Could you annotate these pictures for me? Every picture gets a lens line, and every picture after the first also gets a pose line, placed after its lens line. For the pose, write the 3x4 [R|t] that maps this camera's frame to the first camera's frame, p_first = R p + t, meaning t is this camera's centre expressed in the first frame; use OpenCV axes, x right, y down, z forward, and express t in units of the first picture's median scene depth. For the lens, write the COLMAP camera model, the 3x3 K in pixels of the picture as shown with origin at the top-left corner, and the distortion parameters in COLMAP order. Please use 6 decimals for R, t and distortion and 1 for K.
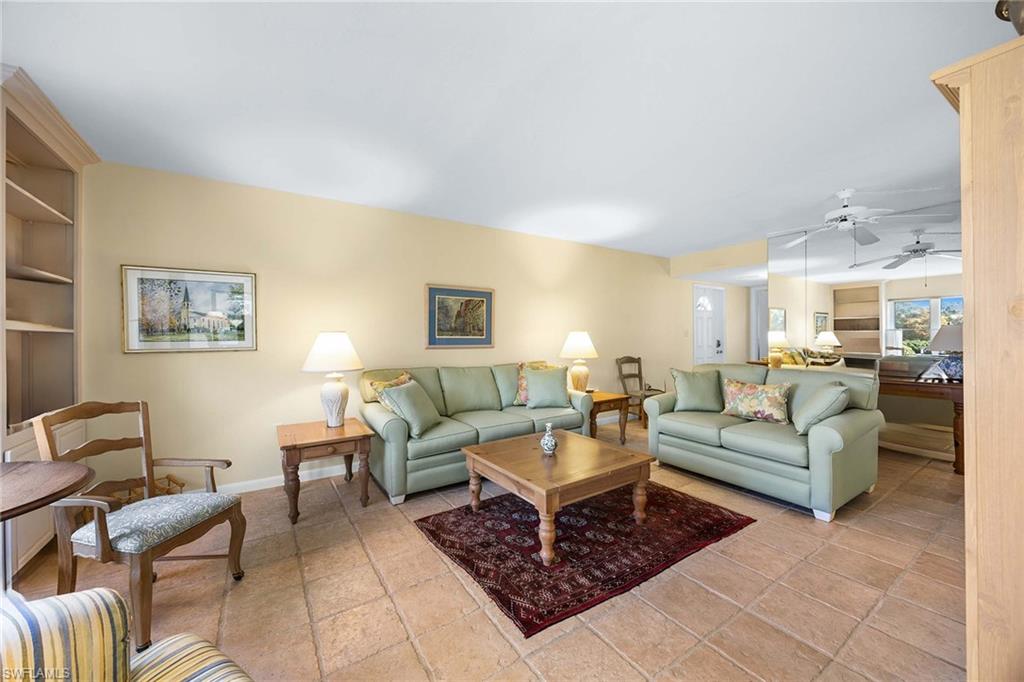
lens RADIAL K [[390.2, 0, 520.4], [0, 390.2, 339.6], [0, 0, 1]] dist [-0.001193, 0.000043]
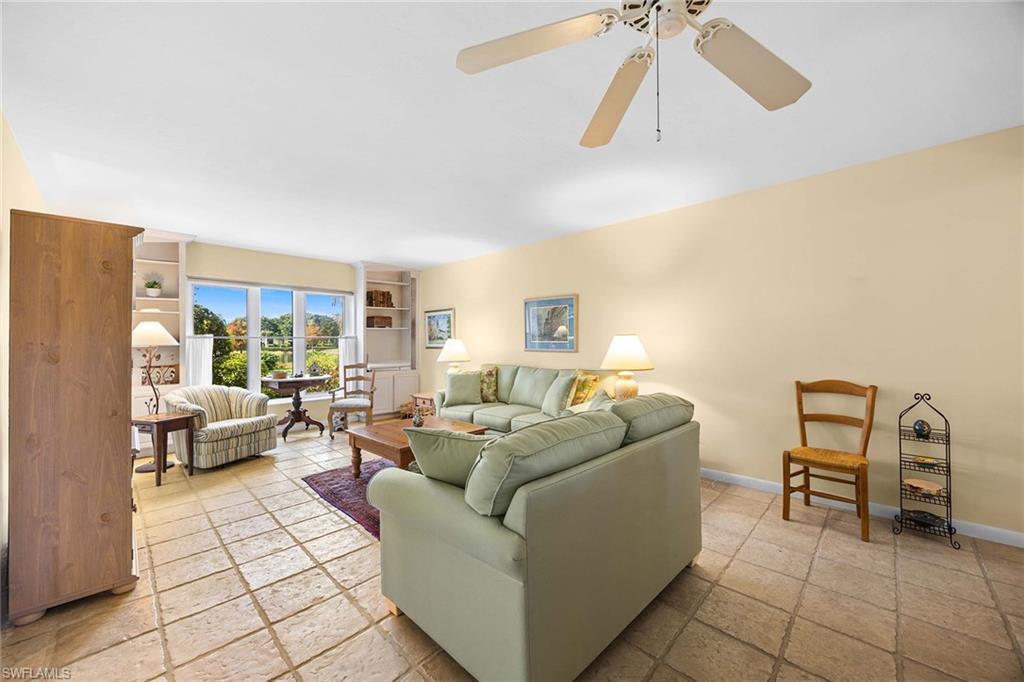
lens RADIAL K [[390.2, 0, 510.9], [0, 390.2, 337.9], [0, 0, 1]] dist [-0.001193, 0.000043]
pose [[0.206521, -0.006152, -0.978423, 1.249390], [-0.002807, 0.999972, -0.006880, -0.012975], [0.978438, 0.004167, 0.206498, 0.892036]]
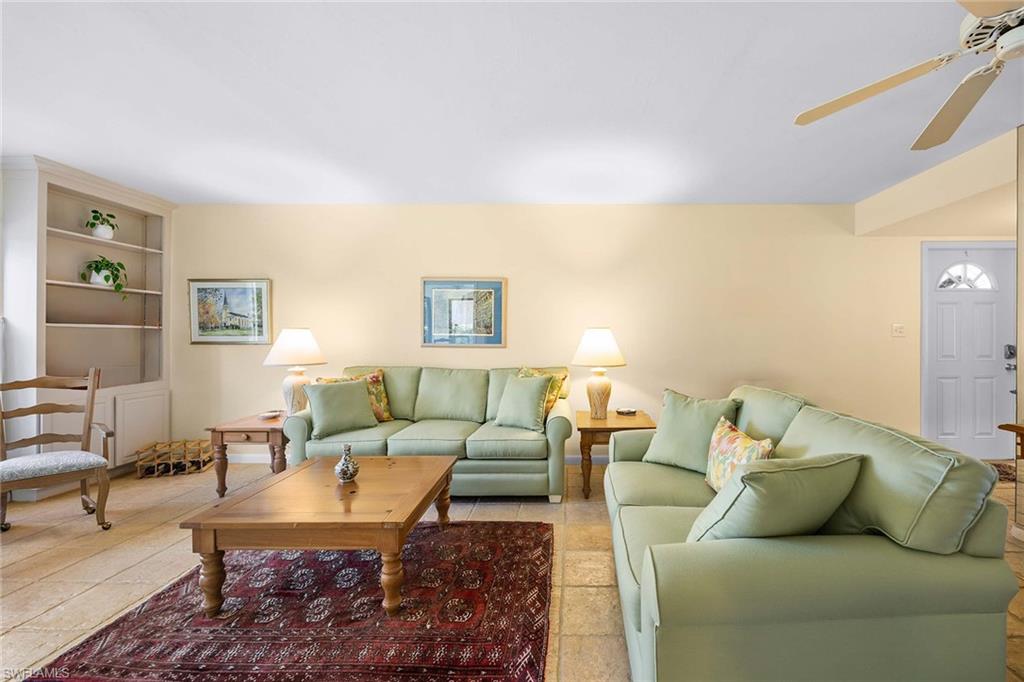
lens RADIAL K [[415.5, 0, 516.4], [0, 415.5, 339.3], [0, 0, 1]] dist [0.000779, 0.000249]
pose [[0.822273, 0.014045, -0.568919, 0.653203], [-0.012293, 0.999901, 0.006919, -0.005425], [0.568960, 0.001304, 0.822364, 0.397934]]
